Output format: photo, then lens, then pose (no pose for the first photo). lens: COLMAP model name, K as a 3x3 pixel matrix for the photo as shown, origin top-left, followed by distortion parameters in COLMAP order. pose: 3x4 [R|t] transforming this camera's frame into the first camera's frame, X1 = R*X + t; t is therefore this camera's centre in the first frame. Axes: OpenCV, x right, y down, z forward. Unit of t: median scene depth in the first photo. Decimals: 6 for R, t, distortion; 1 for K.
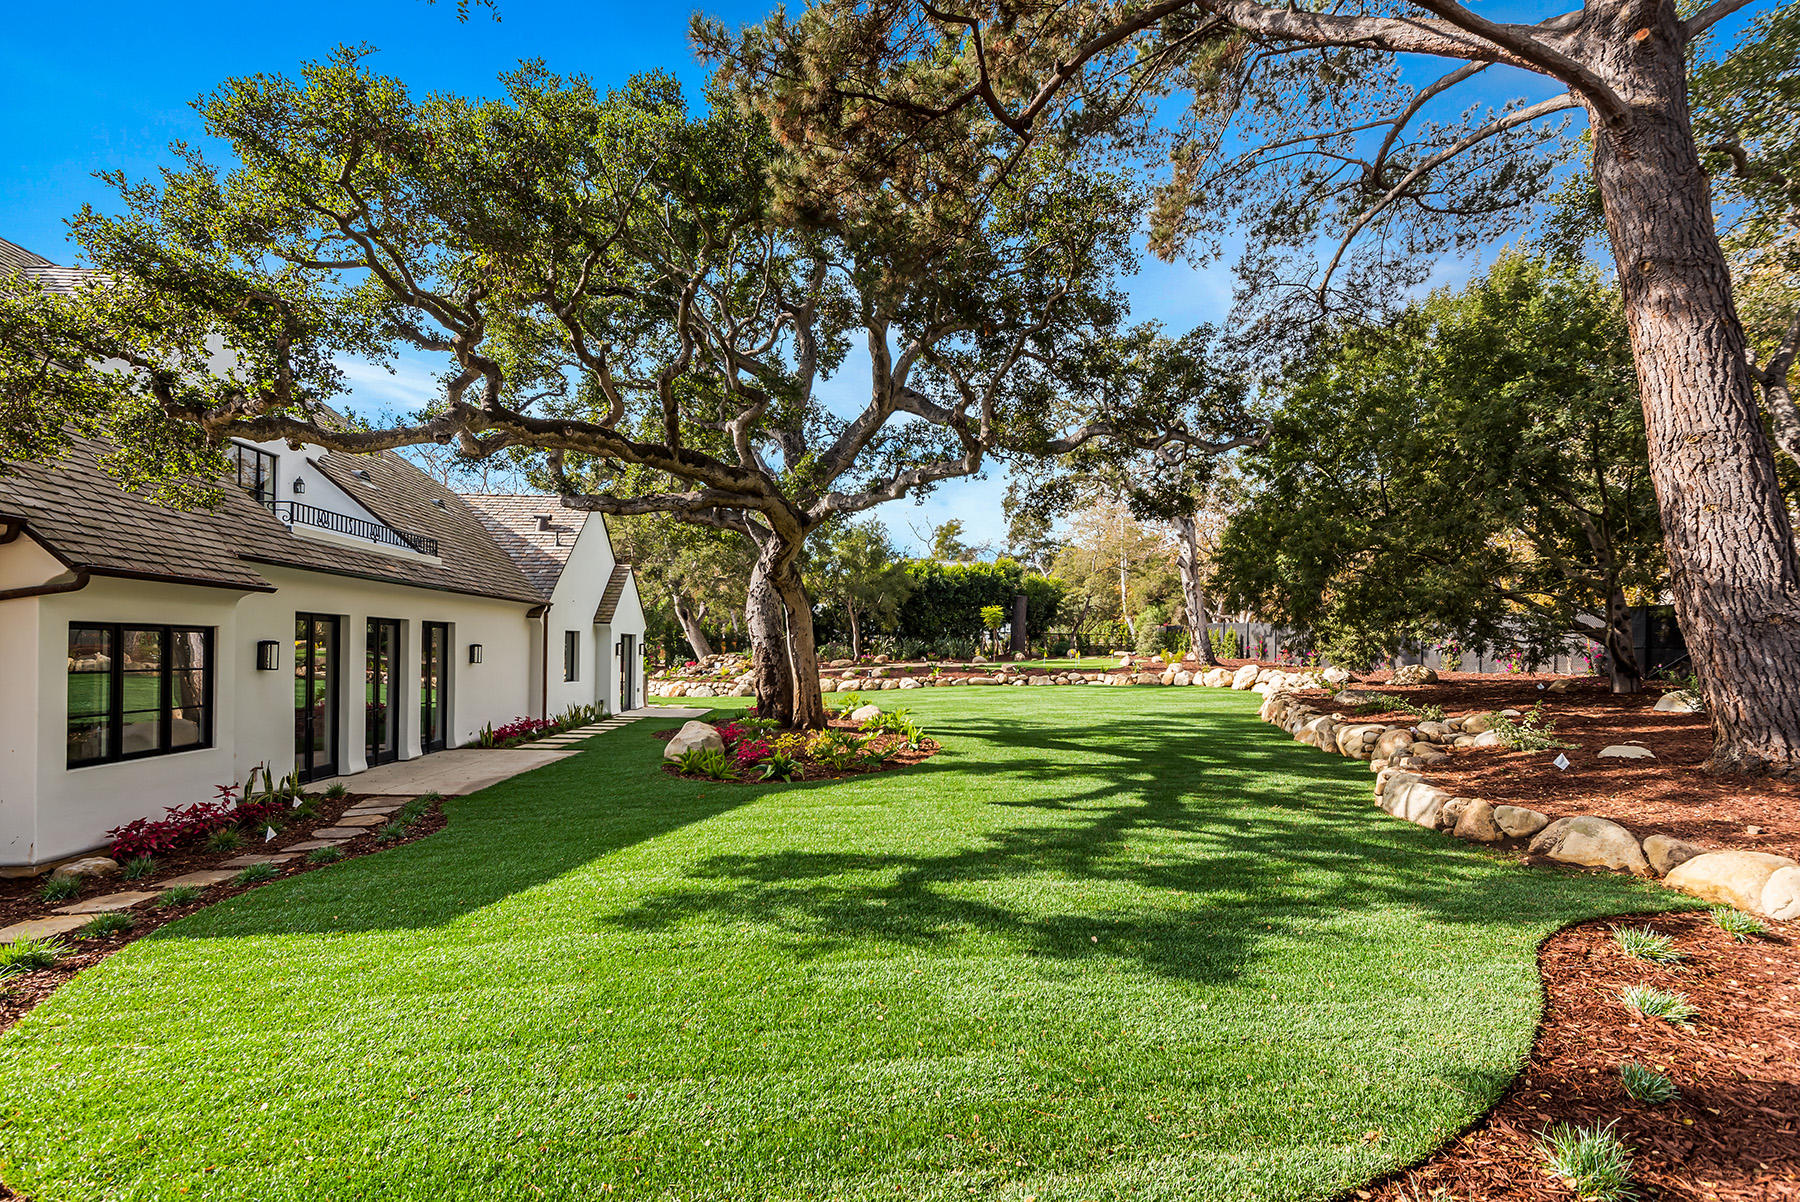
lens RADIAL K [[817.0, 0, 904.1], [0, 817.0, 593.5], [0, 0, 1]] dist [0.028998, -0.010513]
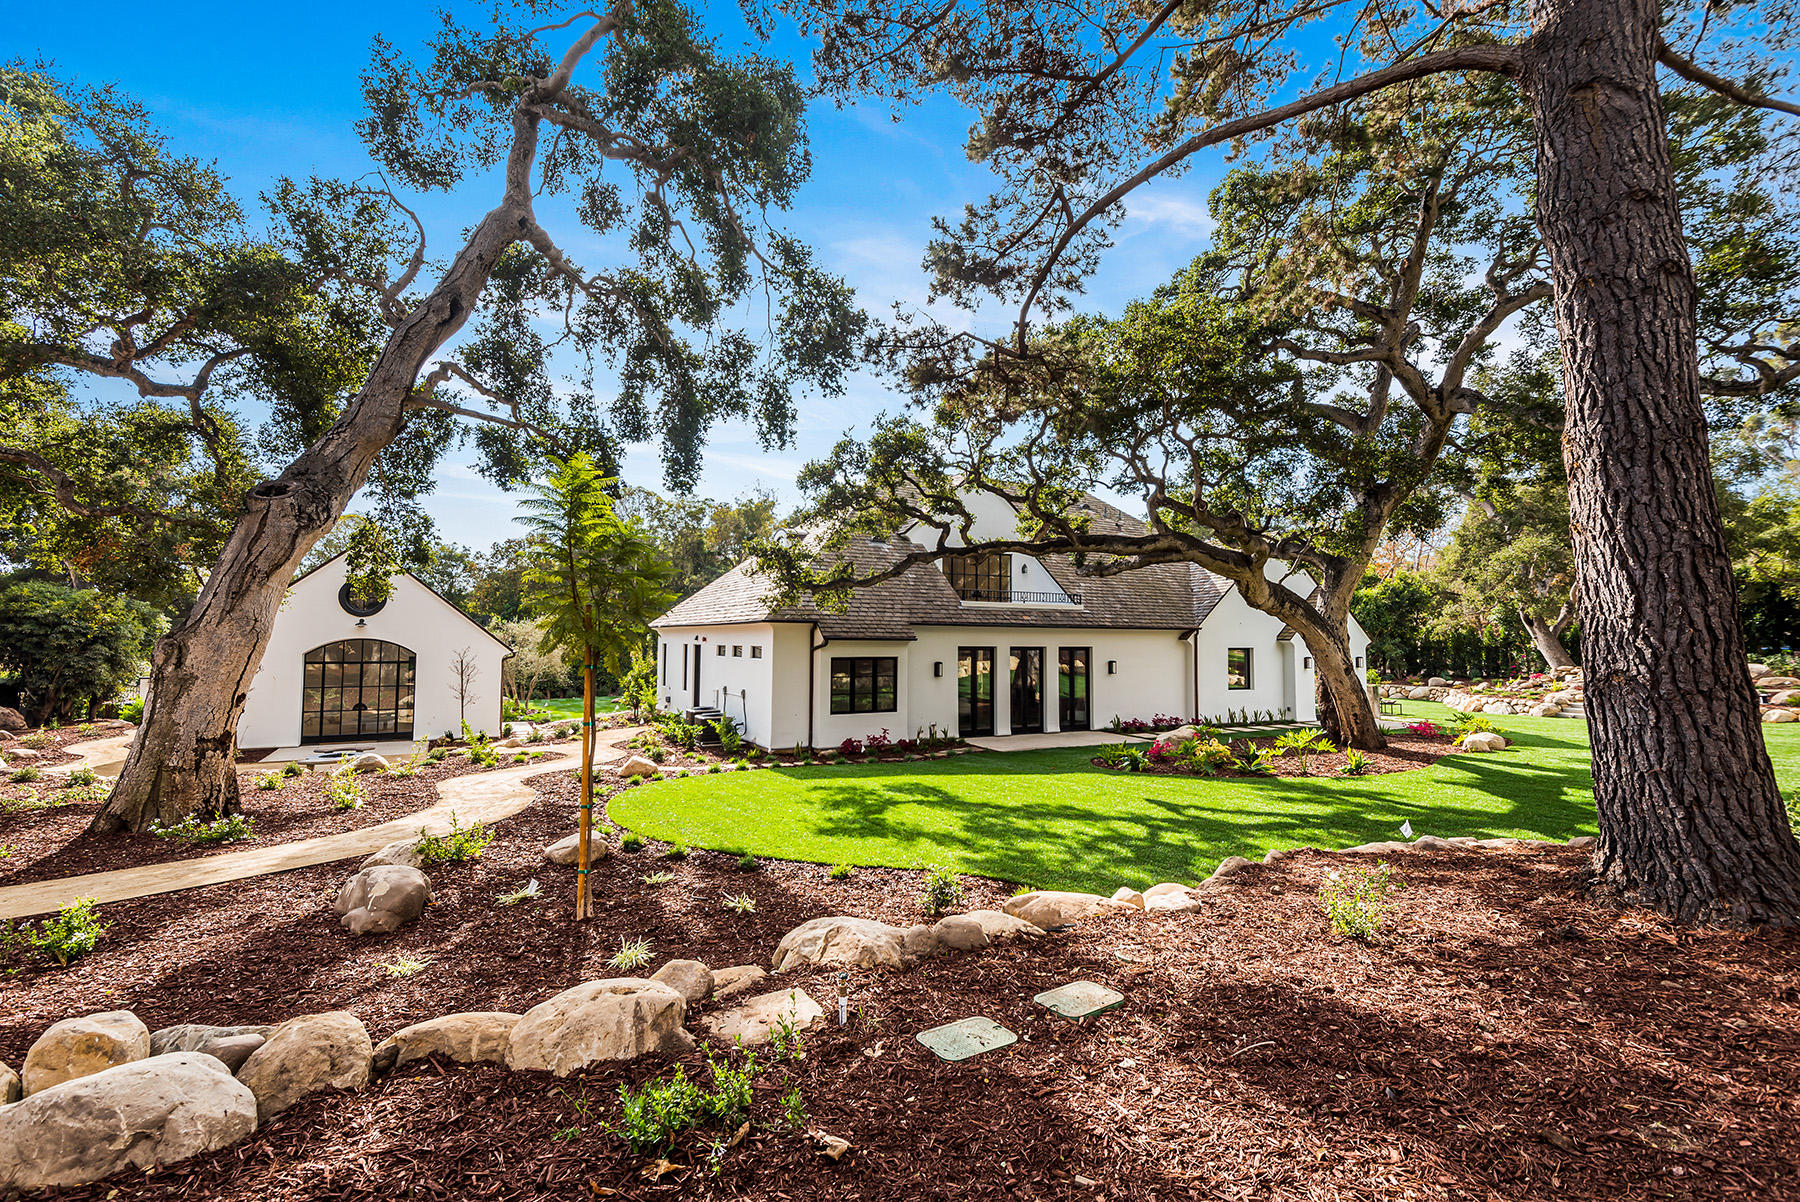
lens RADIAL K [[817.0, 0, 904.1], [0, 817.0, 593.5], [0, 0, 1]] dist [0.028998, -0.010513]
pose [[0.408487, -0.062878, -0.910596, 0.801523], [0.064549, 0.997117, -0.039896, -0.029125], [0.910479, -0.042481, 0.411368, 0.064754]]
